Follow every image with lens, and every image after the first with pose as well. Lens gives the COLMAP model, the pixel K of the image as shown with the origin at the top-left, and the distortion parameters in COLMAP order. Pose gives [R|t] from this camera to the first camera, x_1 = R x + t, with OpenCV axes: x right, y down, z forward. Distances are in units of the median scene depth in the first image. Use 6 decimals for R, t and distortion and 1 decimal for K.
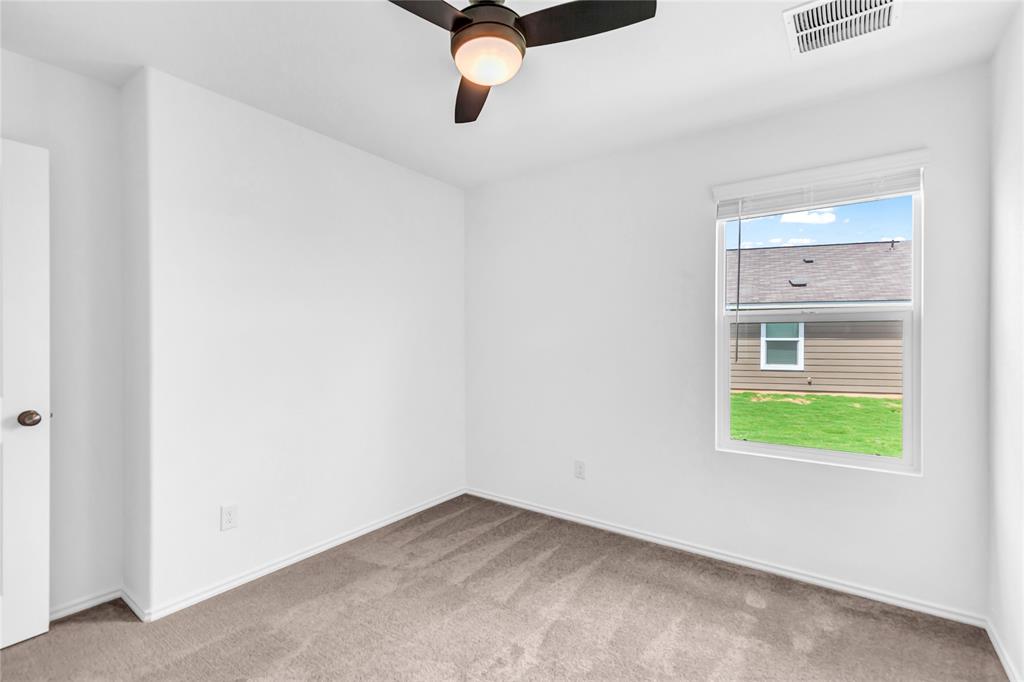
lens RADIAL K [[459.7, 0, 515.8], [0, 459.7, 344.4], [0, 0, 1]] dist [0.003637, -0.000097]
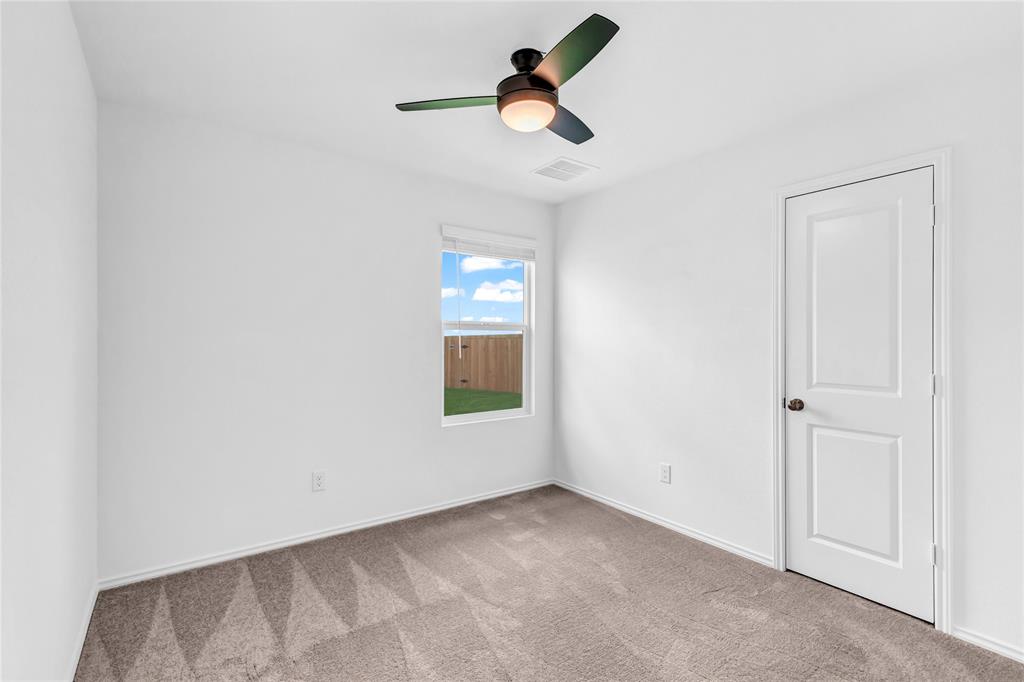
lens RADIAL K [[459.7, 0, 515.8], [0, 459.7, 344.4], [0, 0, 1]] dist [0.003637, -0.000097]
pose [[0.317326, -0.003882, 0.948309, -0.748011], [0.007195, 0.999973, 0.001686, -0.003404], [-0.948289, 0.006289, 0.317345, 0.398812]]
